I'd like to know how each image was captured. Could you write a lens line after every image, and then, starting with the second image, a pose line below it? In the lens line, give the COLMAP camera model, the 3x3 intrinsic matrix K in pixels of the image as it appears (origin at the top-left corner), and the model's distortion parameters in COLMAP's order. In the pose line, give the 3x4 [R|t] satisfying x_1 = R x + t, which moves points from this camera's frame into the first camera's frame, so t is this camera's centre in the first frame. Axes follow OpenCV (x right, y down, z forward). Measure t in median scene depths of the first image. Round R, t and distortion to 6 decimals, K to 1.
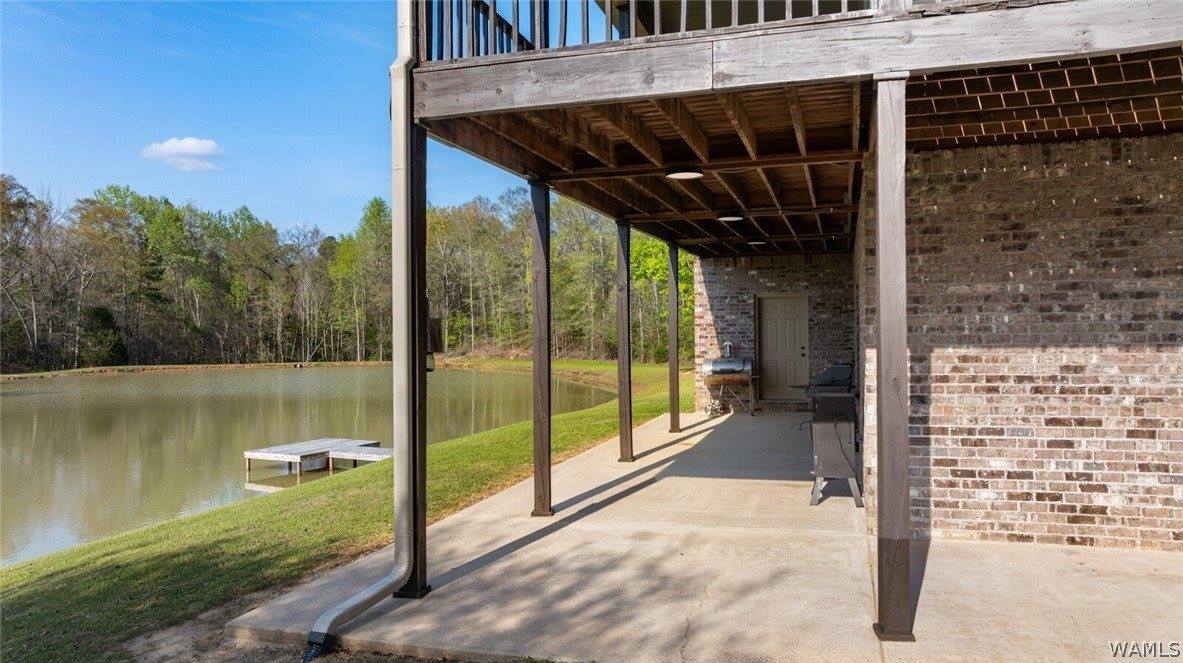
lens RADIAL K [[824.3, 0, 591.5], [0, 824.3, 331.5], [0, 0, 1]] dist [-0.110293, -0.000774]
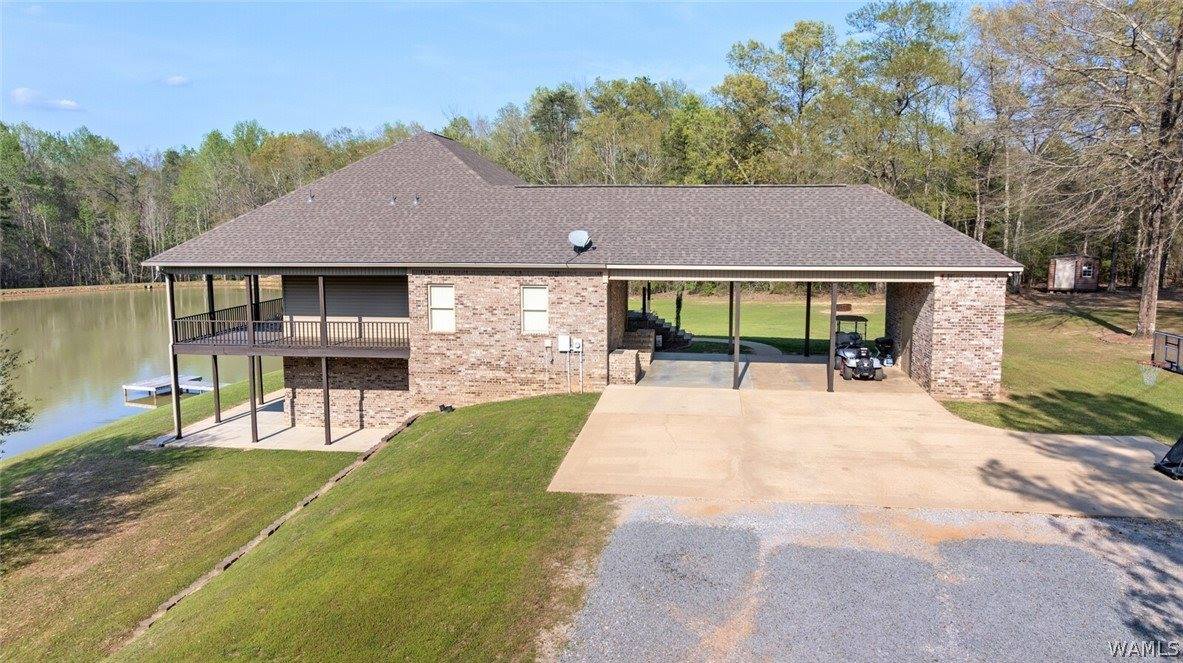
lens RADIAL K [[832.4, 0, 591.5], [0, 832.4, 331.5], [0, 0, 1]] dist [-0.009138, -0.001795]
pose [[0.989503, -0.003112, 0.144480, 0.094433], [-0.017557, 0.989773, 0.141564, -0.068268], [-0.143443, -0.142615, 0.979329, -0.262816]]
